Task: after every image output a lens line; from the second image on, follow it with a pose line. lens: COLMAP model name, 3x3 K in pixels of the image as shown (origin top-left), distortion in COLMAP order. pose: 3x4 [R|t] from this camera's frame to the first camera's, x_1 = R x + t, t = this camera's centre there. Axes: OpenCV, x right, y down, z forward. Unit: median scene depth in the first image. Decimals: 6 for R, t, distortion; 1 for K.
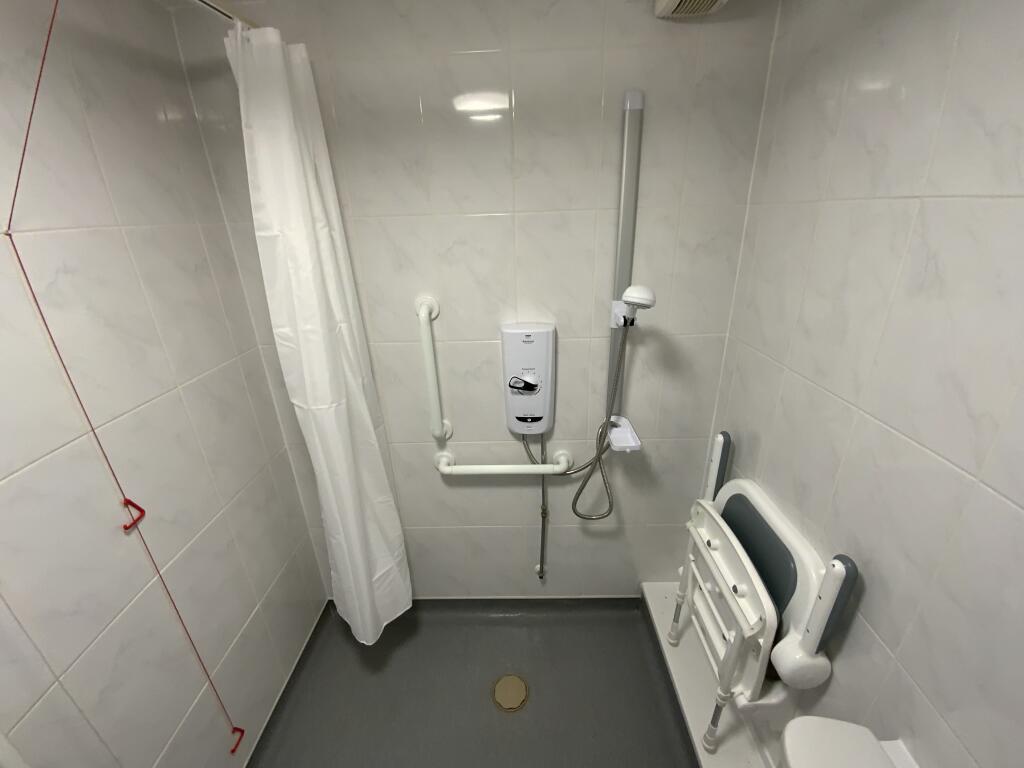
lens RADIAL K [[414.9, 0, 512.0], [0, 414.9, 384.0], [0, 0, 1]] dist [0.023752, -0.022856]
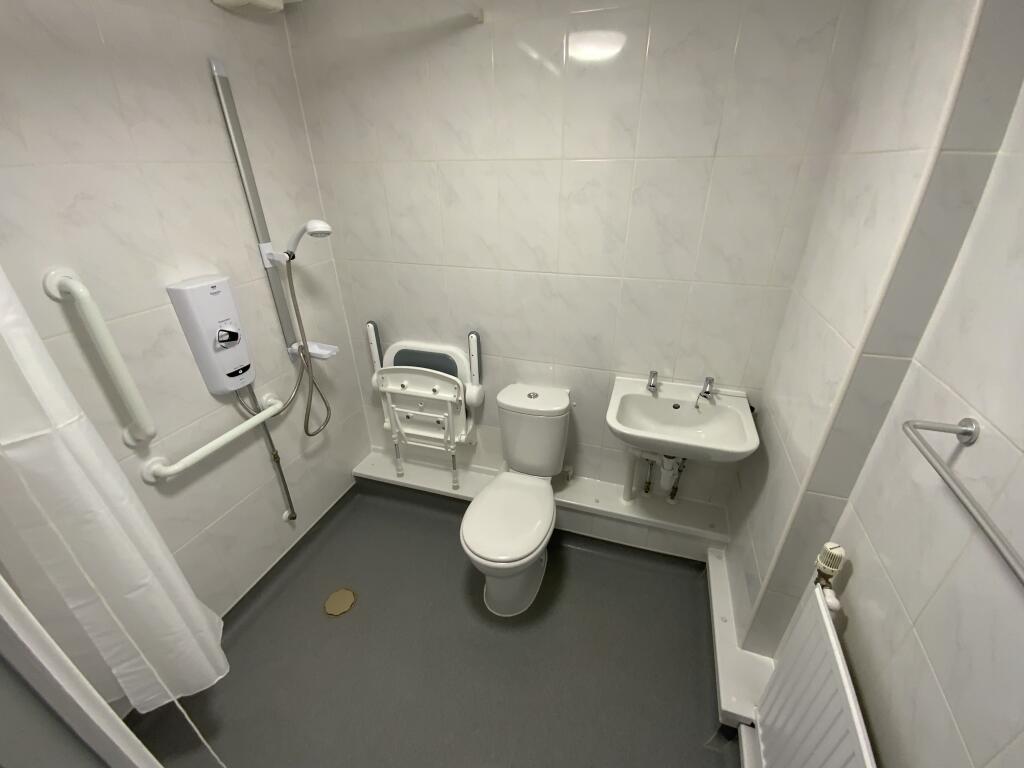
lens RADIAL K [[414.9, 0, 512.0], [0, 414.9, 384.0], [0, 0, 1]] dist [0.023752, -0.022856]
pose [[0.290589, -0.409103, 0.864981, -0.705673], [0.361219, 0.884003, 0.296748, 0.052565], [-0.886047, 0.226216, 0.404657, -0.010546]]
